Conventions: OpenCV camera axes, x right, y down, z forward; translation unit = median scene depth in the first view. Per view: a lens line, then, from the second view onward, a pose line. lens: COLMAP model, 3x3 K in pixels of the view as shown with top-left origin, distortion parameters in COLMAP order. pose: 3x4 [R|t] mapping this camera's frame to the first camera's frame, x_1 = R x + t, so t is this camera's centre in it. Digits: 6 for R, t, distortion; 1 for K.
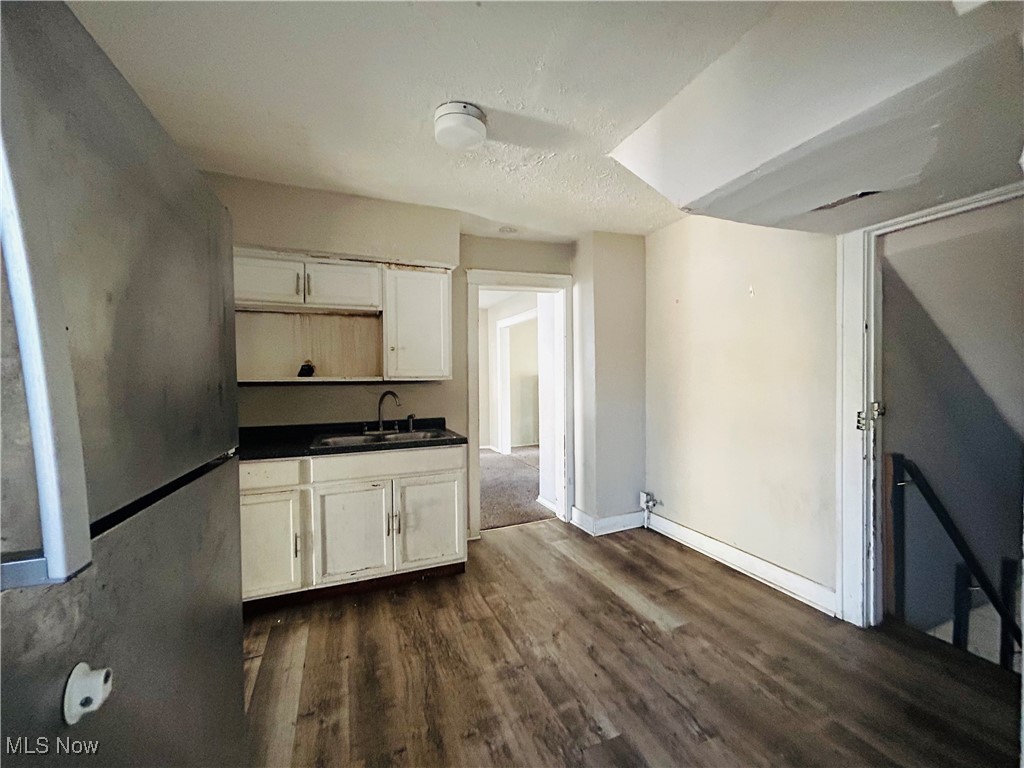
lens RADIAL K [[417.9, 0, 512.0], [0, 417.9, 383.7], [0, 0, 1]] dist [-0.002268, -0.000035]
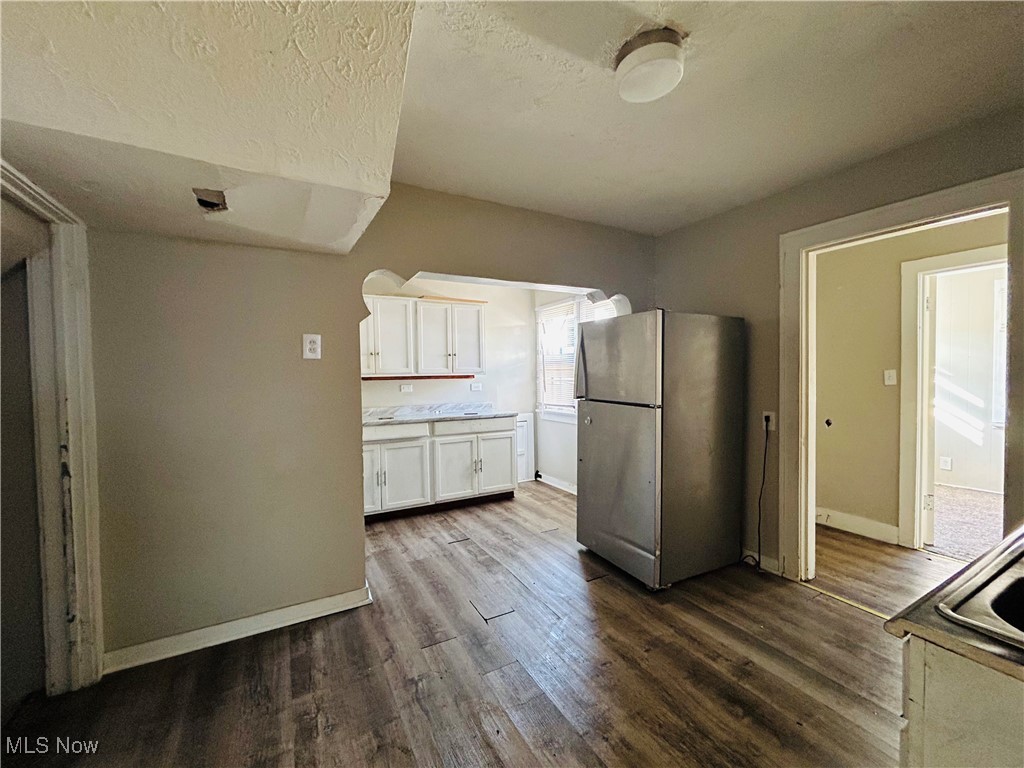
lens RADIAL K [[417.9, 0, 513.8], [0, 417.9, 384.3], [0, 0, 1]] dist [-0.002268, -0.000035]
pose [[-0.990972, 0.031650, -0.130281, 0.287520], [0.025202, 0.998388, 0.050846, -0.069264], [0.131681, 0.047104, -0.990172, 2.026548]]
